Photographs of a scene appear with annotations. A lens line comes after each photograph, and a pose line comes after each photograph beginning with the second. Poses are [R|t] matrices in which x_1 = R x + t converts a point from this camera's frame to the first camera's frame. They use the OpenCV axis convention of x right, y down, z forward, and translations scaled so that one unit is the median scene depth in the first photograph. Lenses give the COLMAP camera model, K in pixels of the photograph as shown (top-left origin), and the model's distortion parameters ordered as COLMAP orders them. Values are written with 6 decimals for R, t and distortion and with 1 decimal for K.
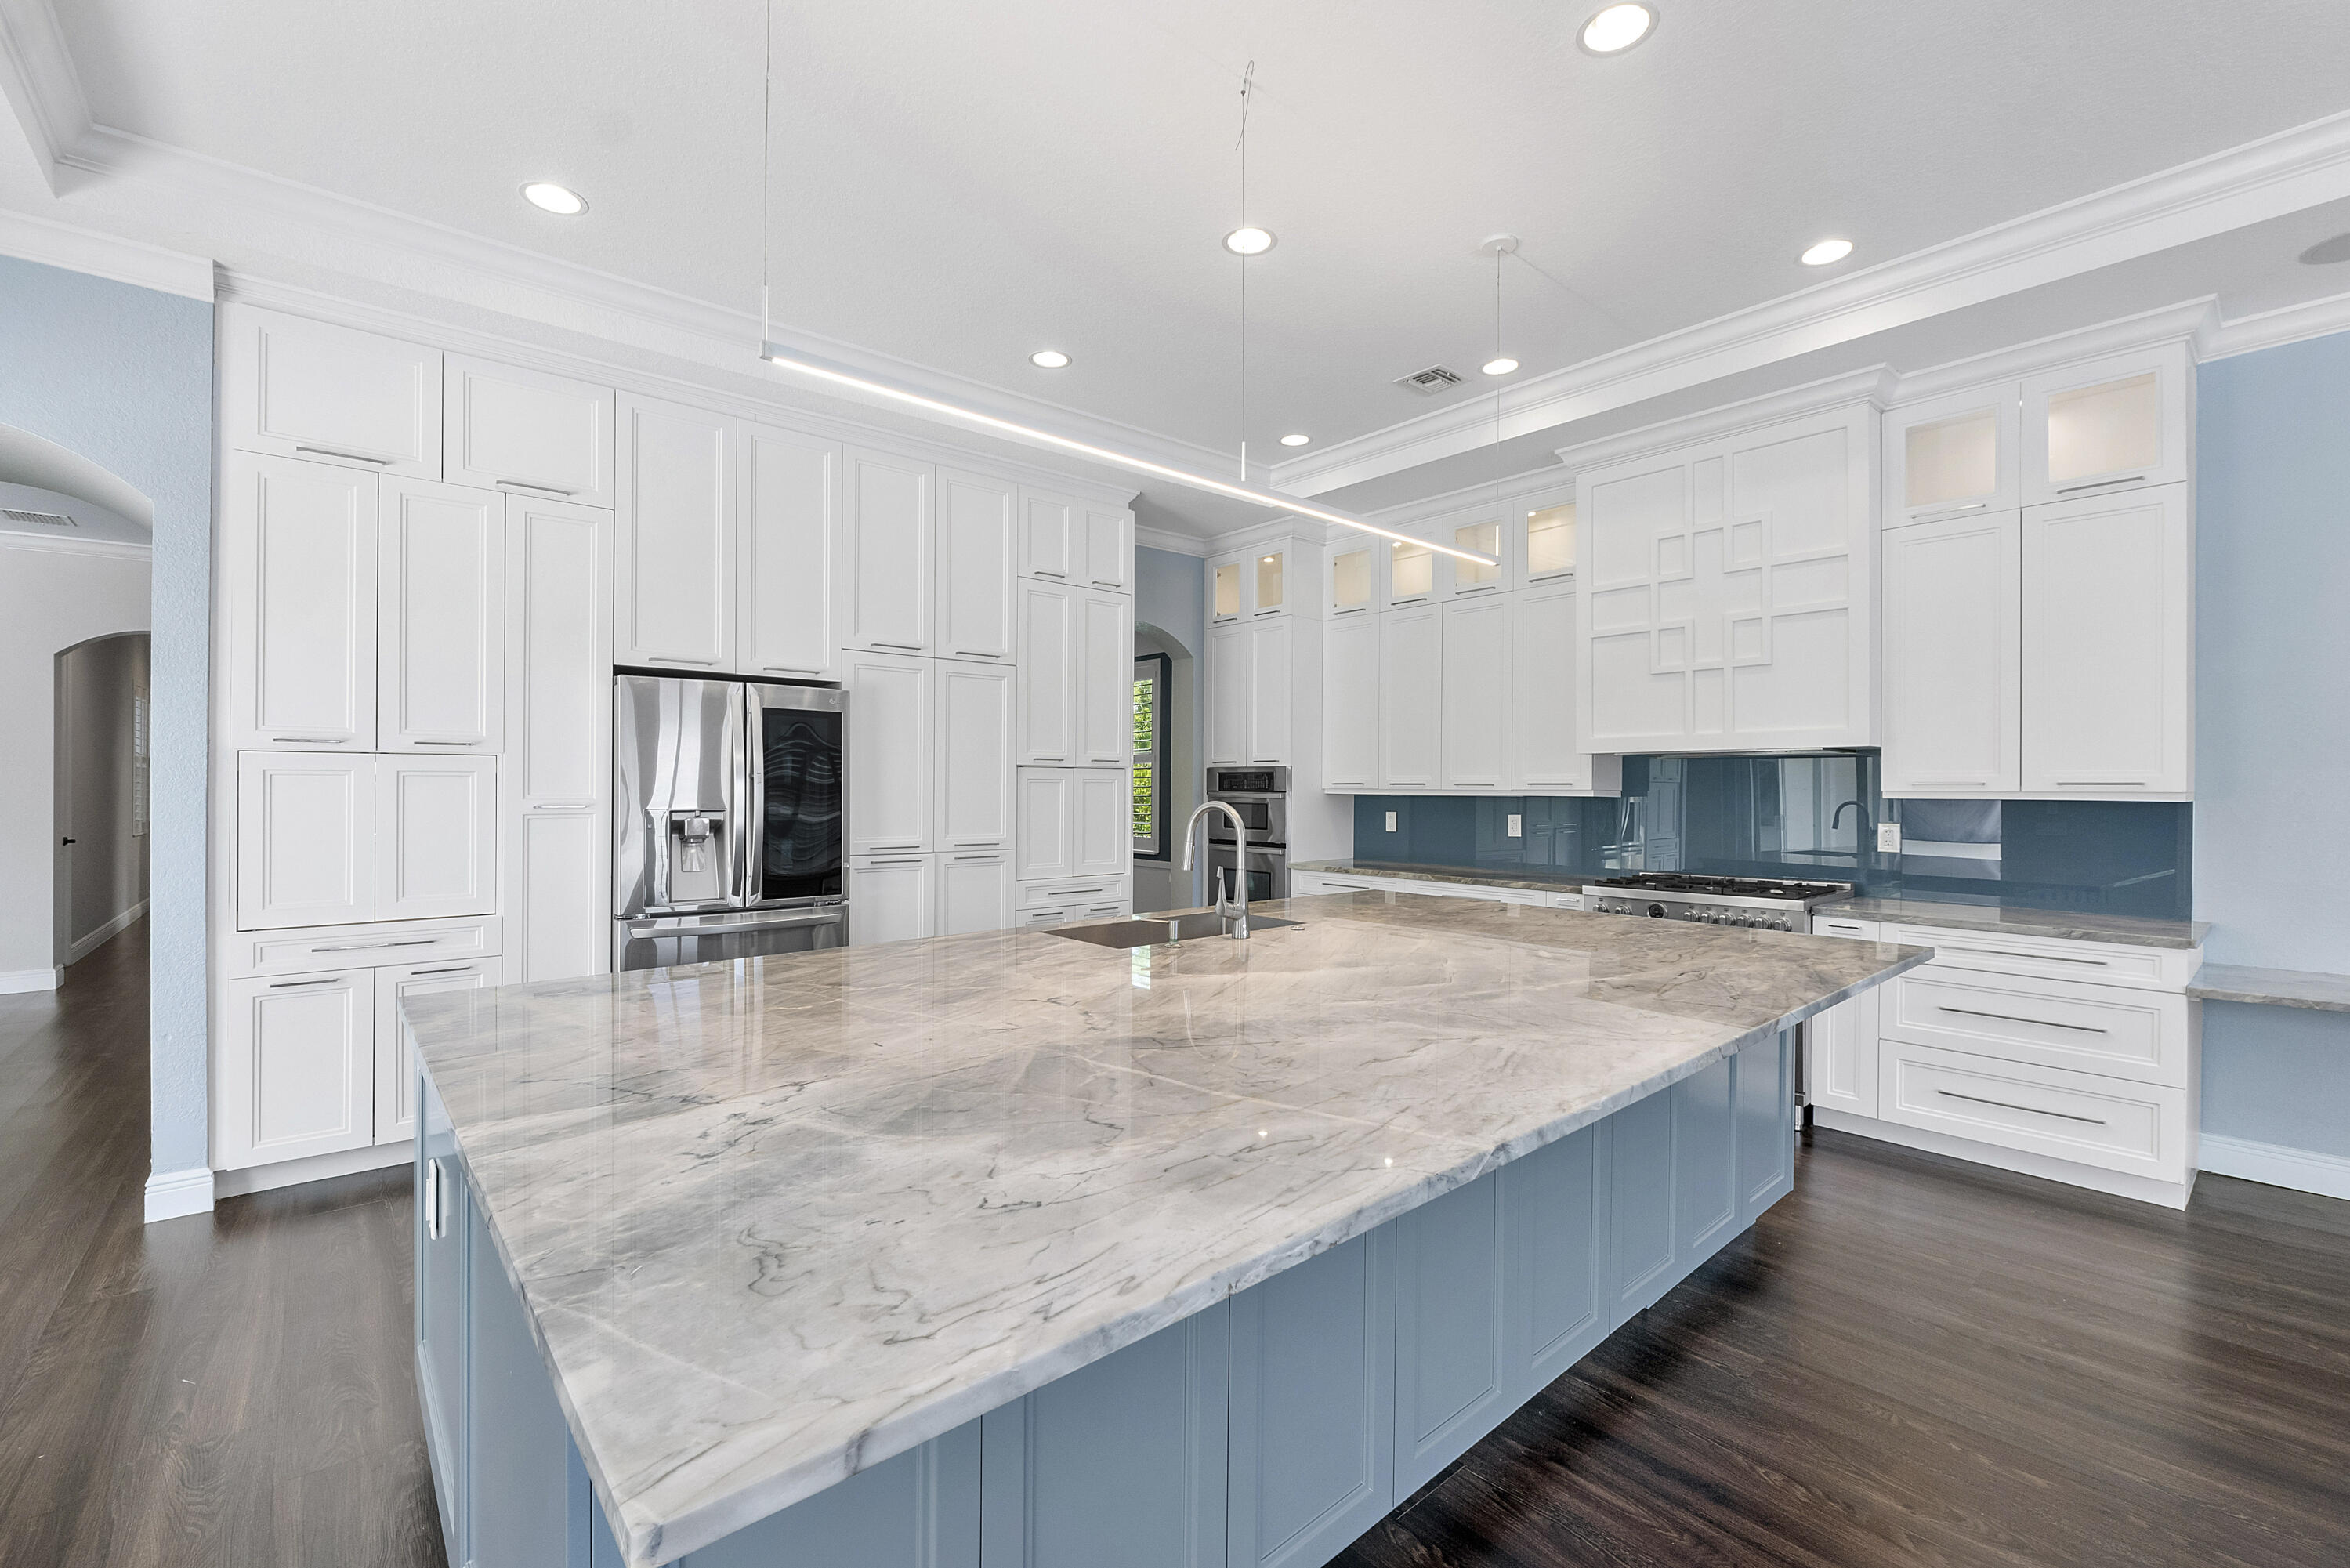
lens RADIAL K [[986.0, 0, 1175.0], [0, 986.0, 784.0], [0, 0, 1]] dist [-0.000105, -0.000028]
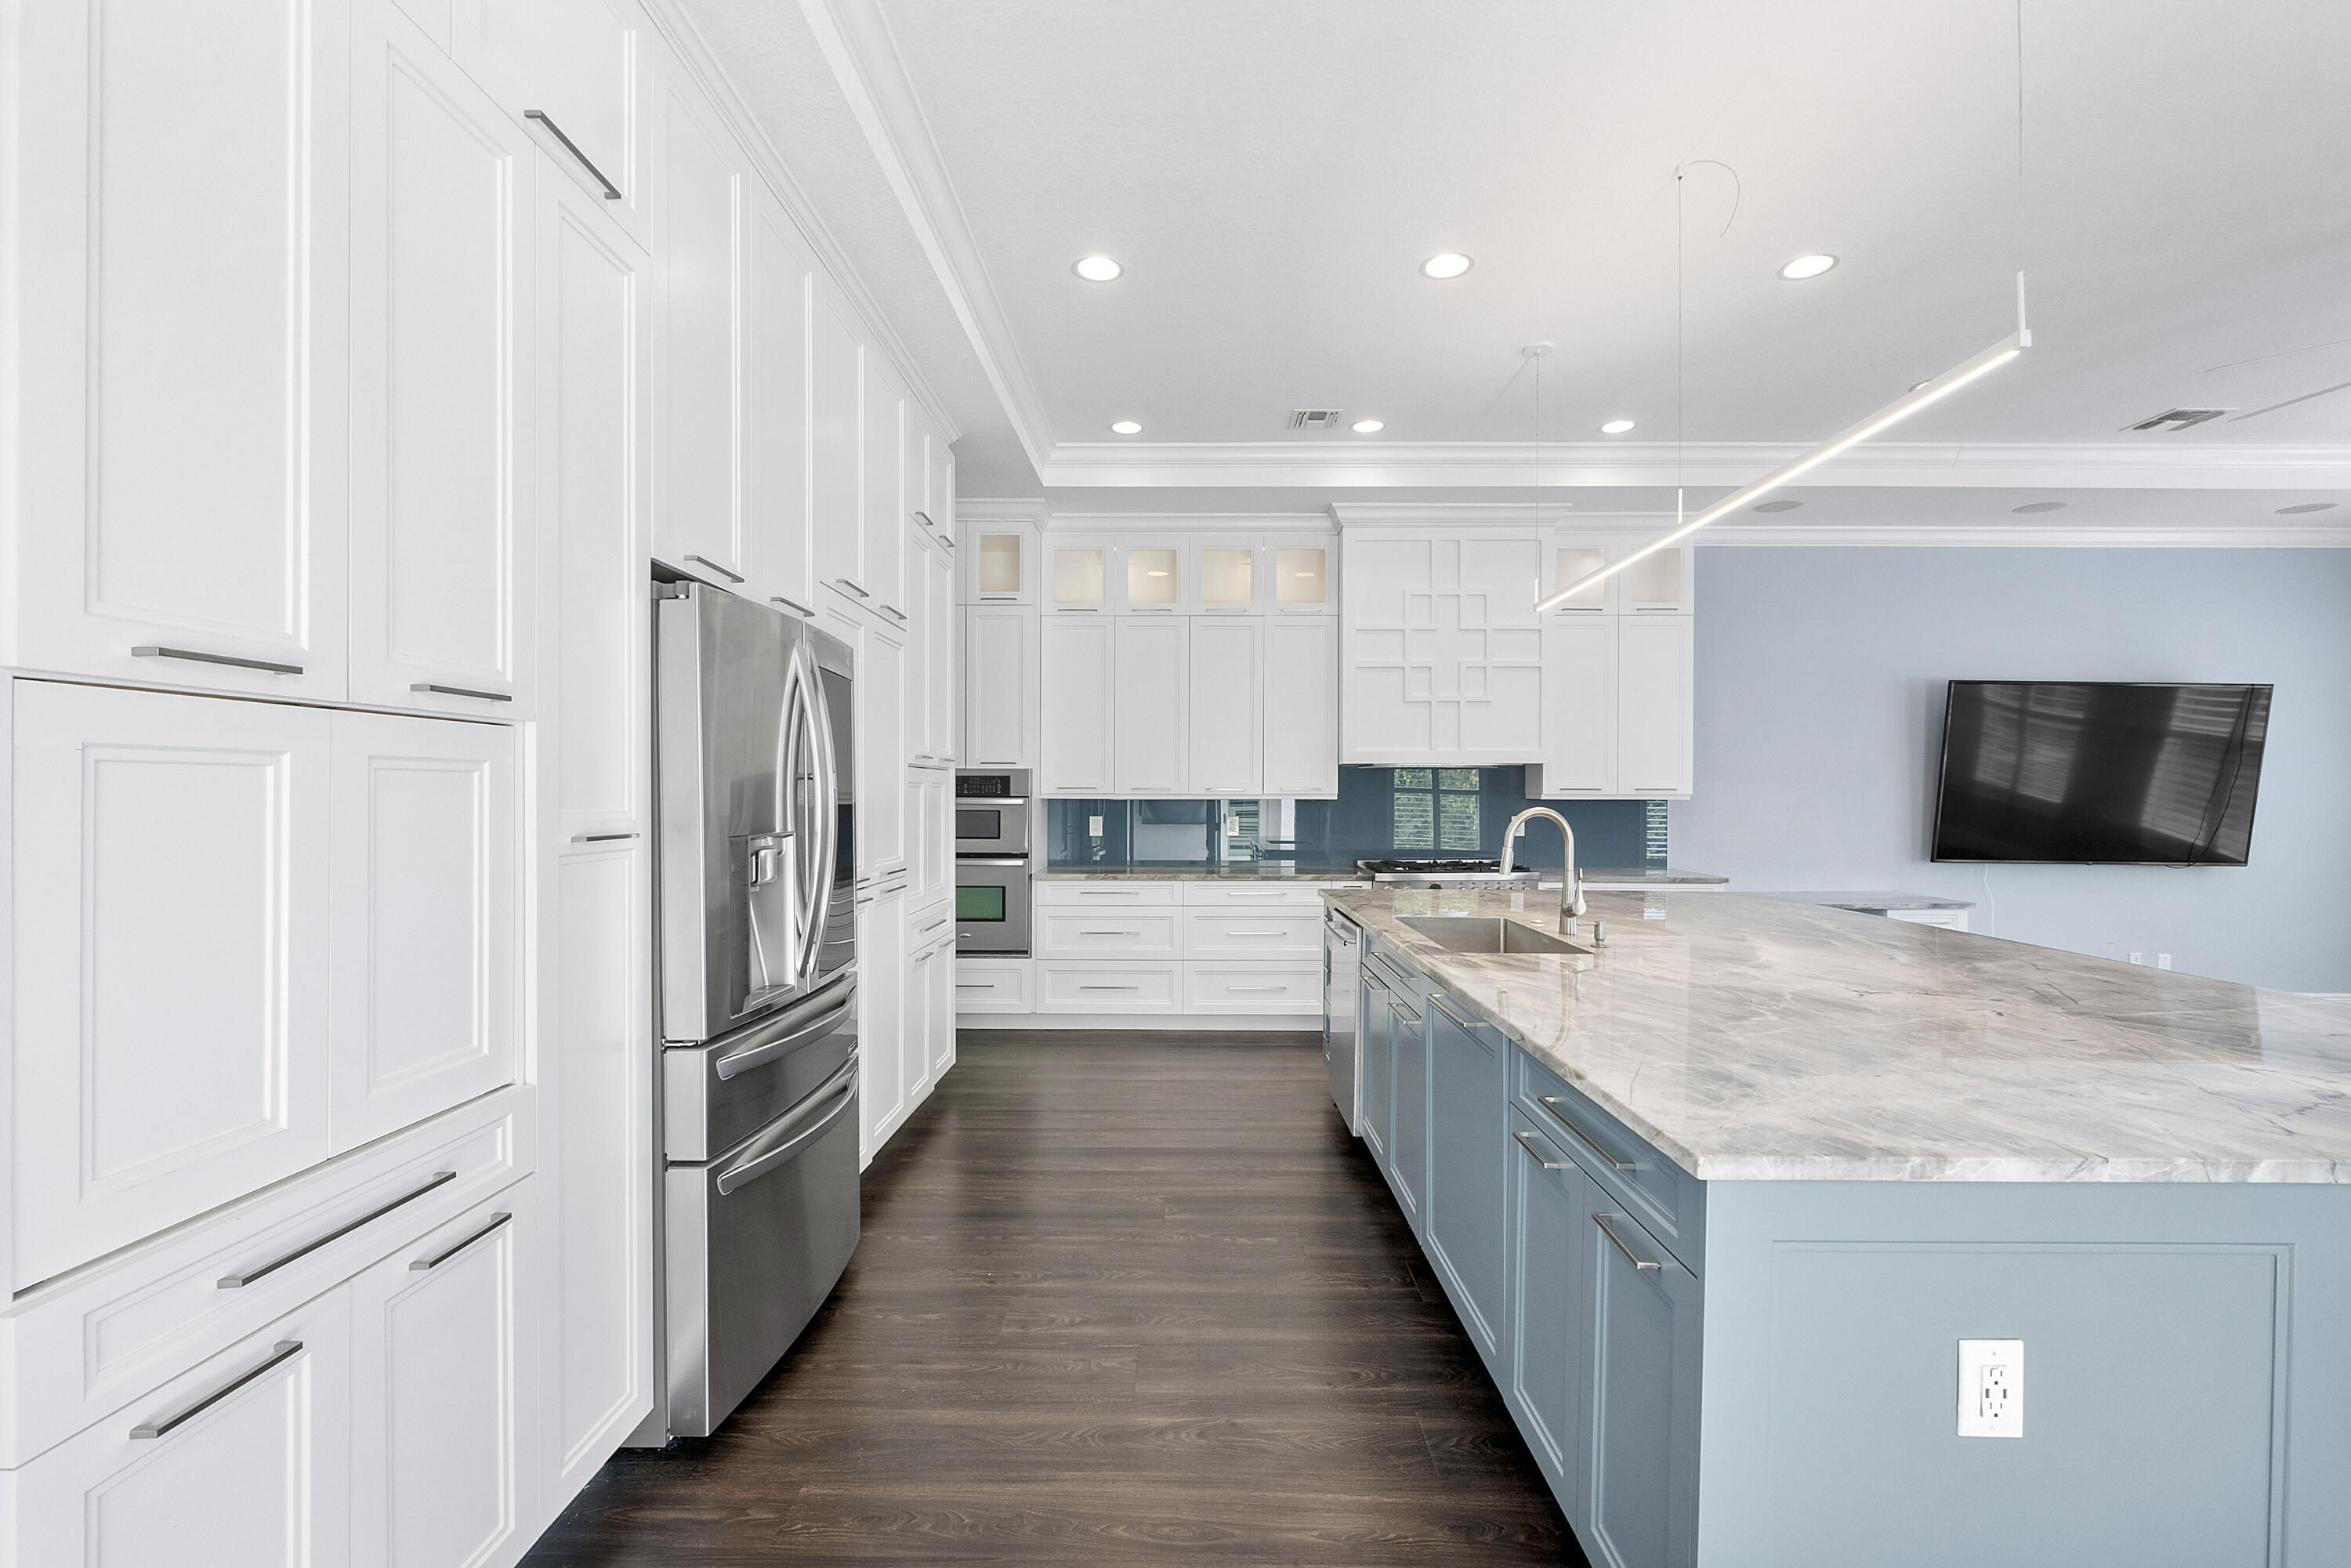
lens RADIAL K [[986.4, 0, 1175.5], [0, 986.4, 784.0], [0, 0, 1]] dist [-0.000105, -0.000028]
pose [[0.661883, 0.006124, 0.749582, -0.617940], [-0.002596, 0.999979, -0.005877, 0.001127], [-0.749602, 0.001944, 0.661886, 0.370971]]
